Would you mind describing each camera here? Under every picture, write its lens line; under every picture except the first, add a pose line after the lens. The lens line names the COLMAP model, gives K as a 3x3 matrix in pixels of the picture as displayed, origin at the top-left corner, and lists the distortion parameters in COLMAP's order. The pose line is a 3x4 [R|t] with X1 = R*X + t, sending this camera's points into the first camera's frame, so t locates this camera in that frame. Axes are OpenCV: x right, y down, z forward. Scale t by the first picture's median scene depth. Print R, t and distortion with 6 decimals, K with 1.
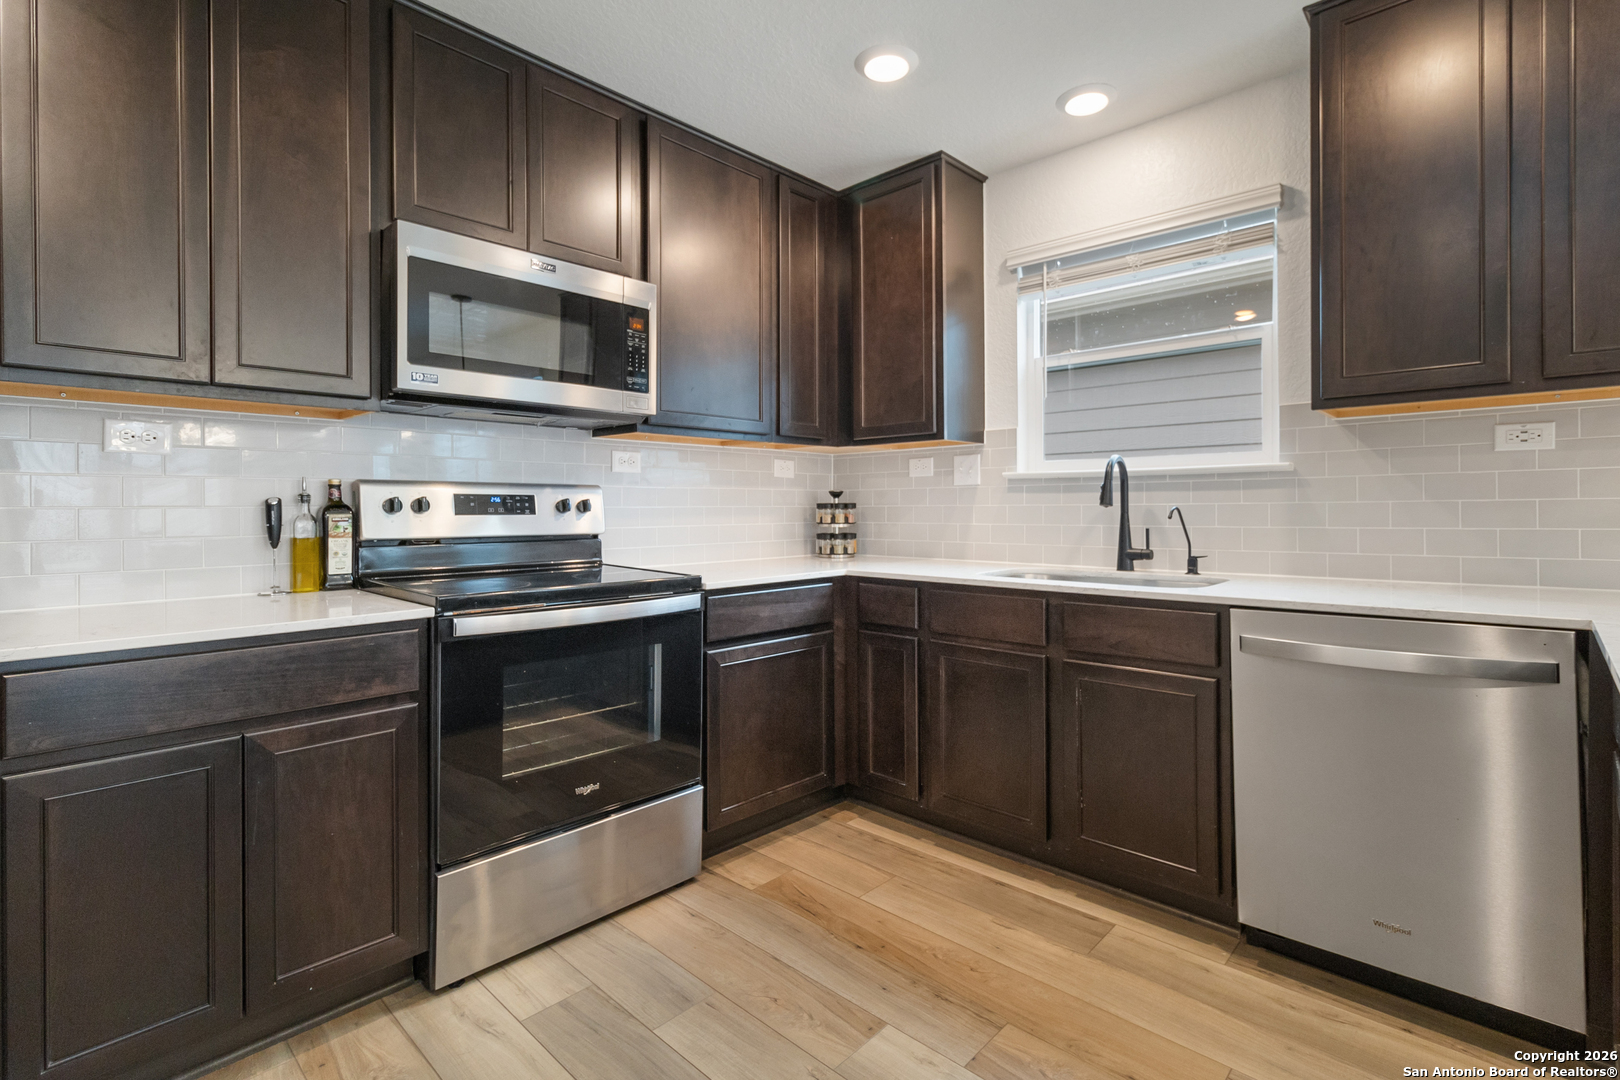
lens RADIAL K [[755.4, 0, 815.5], [0, 755.4, 494.9], [0, 0, 1]] dist [0.000283, -0.000080]
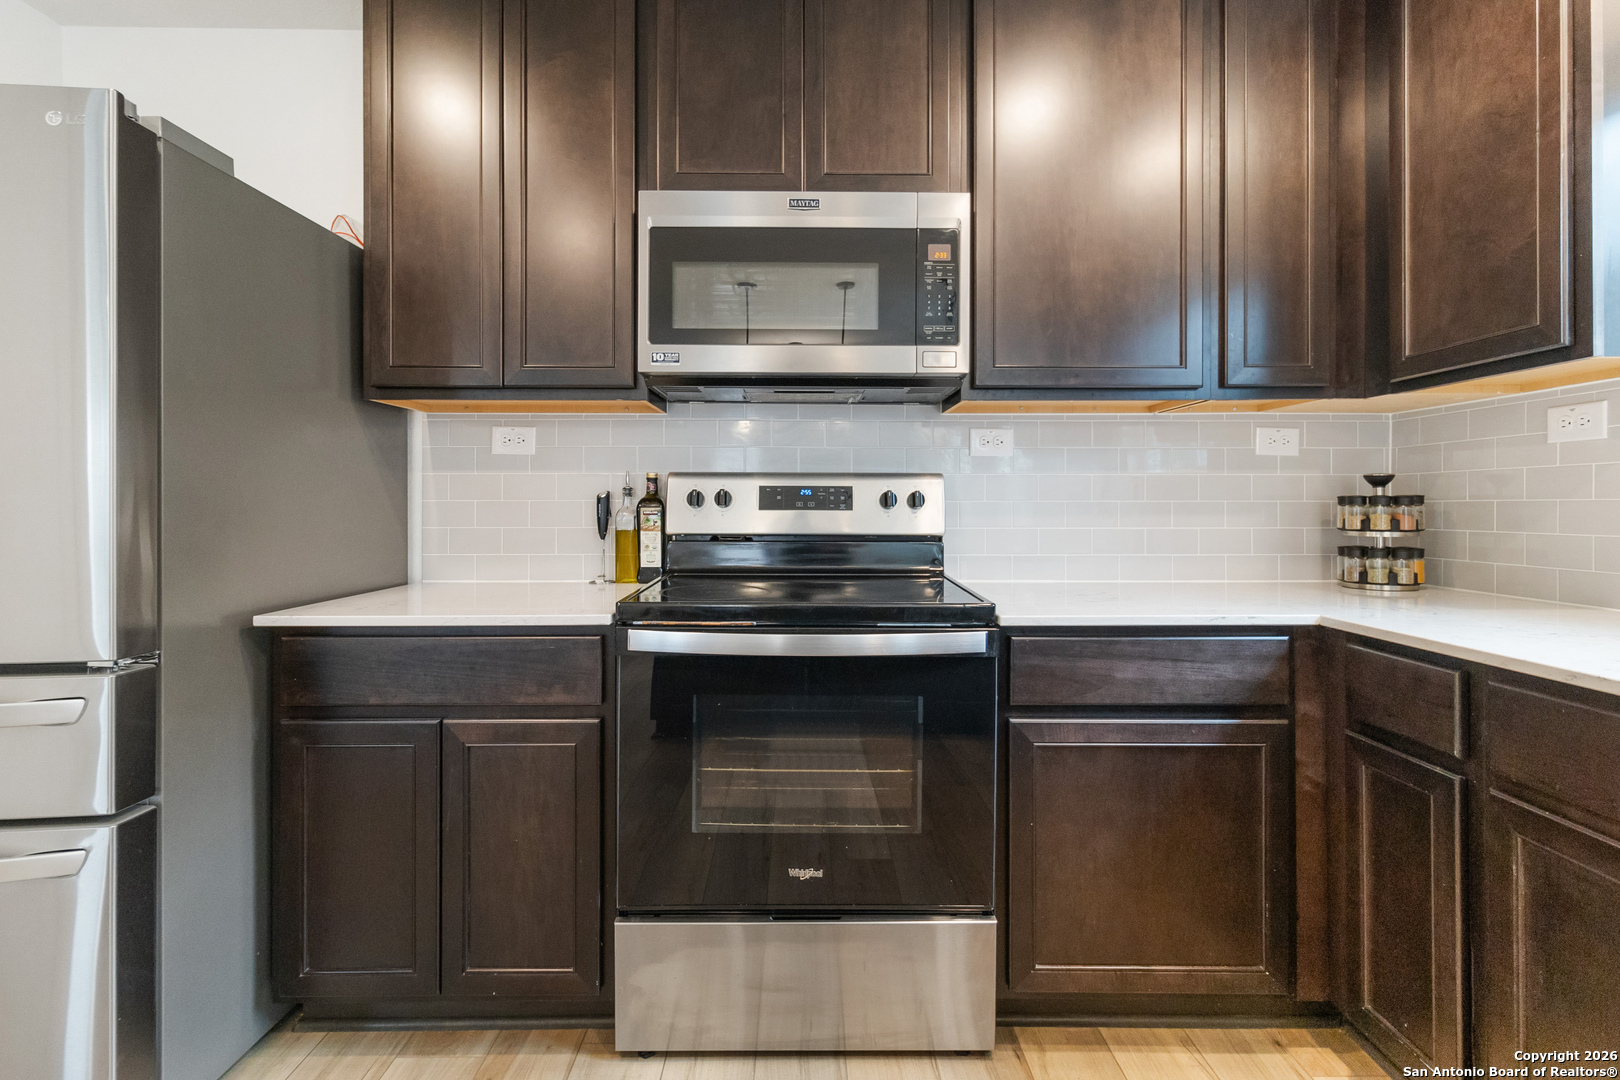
lens RADIAL K [[755.4, 0, 815.5], [0, 755.4, 494.9], [0, 0, 1]] dist [0.000283, -0.000080]
pose [[0.693374, -0.004298, -0.720565, 0.206397], [0.008761, 0.999959, 0.002466, 0.007127], [0.720524, -0.008022, 0.693383, 0.397929]]
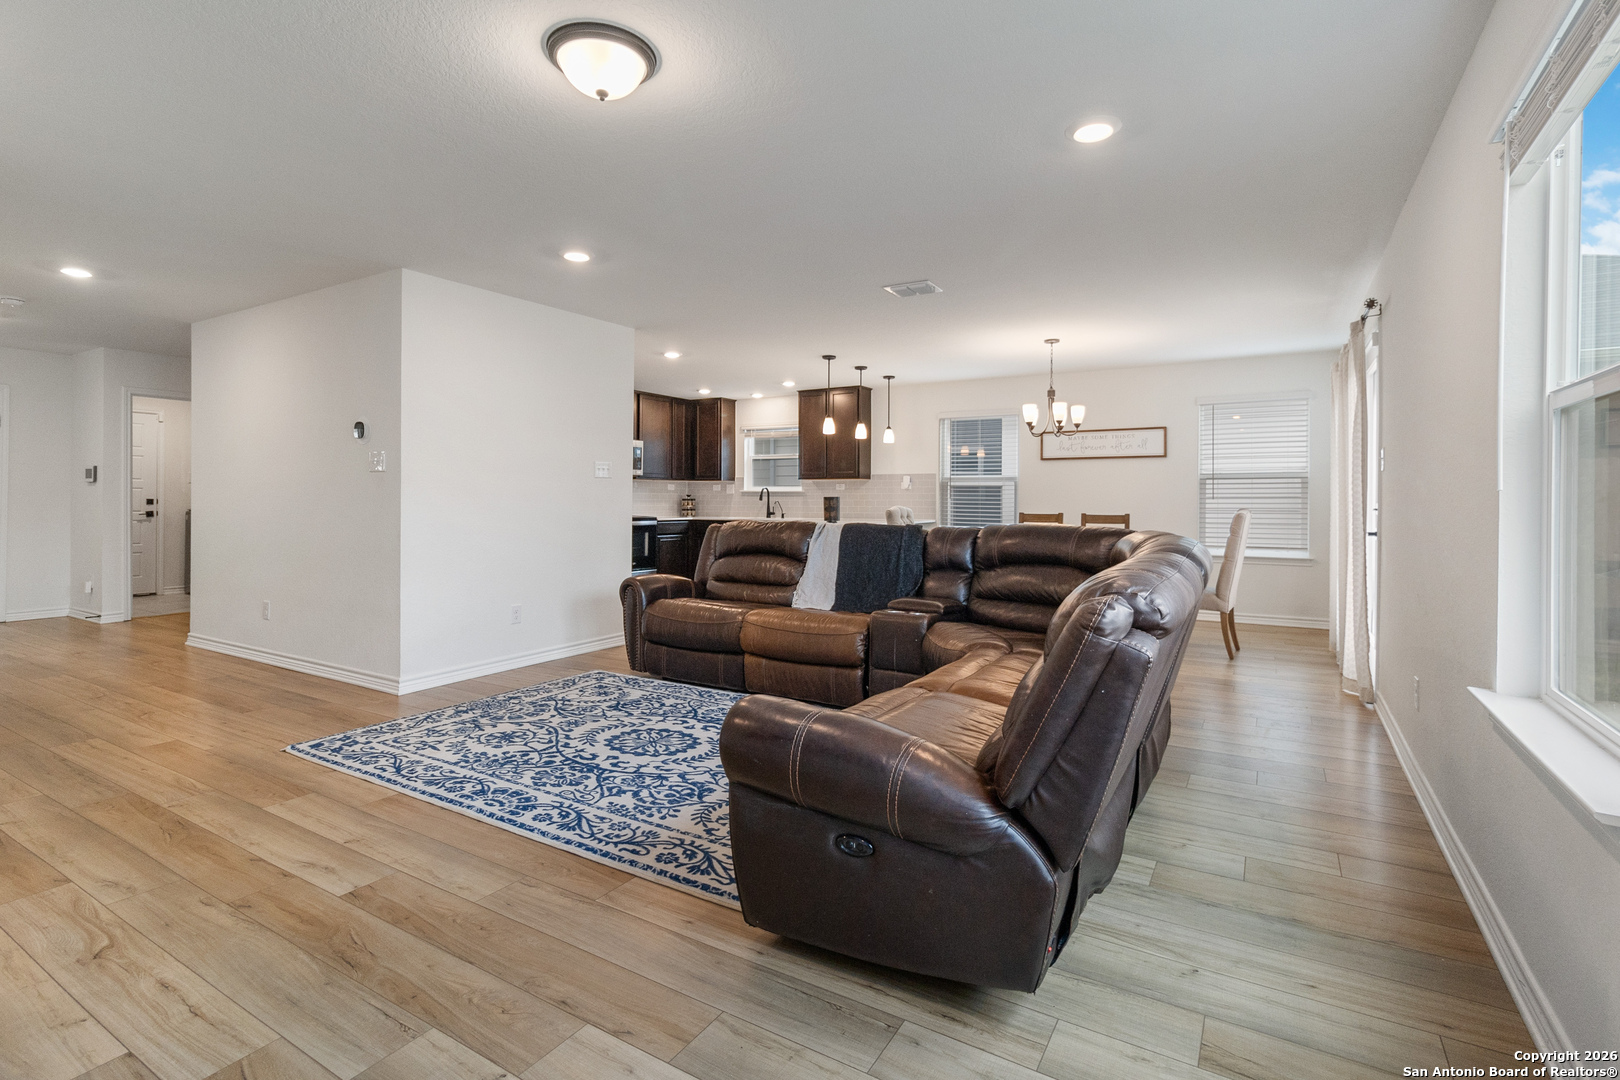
lens RADIAL K [[755.4, 0, 815.5], [0, 755.4, 494.9], [0, 0, 1]] dist [0.000283, -0.000080]
pose [[0.977051, 0.009599, 0.212791, -0.169823], [-0.011914, 0.999883, 0.009597, -0.054863], [-0.212674, -0.011912, 0.977051, -2.930456]]
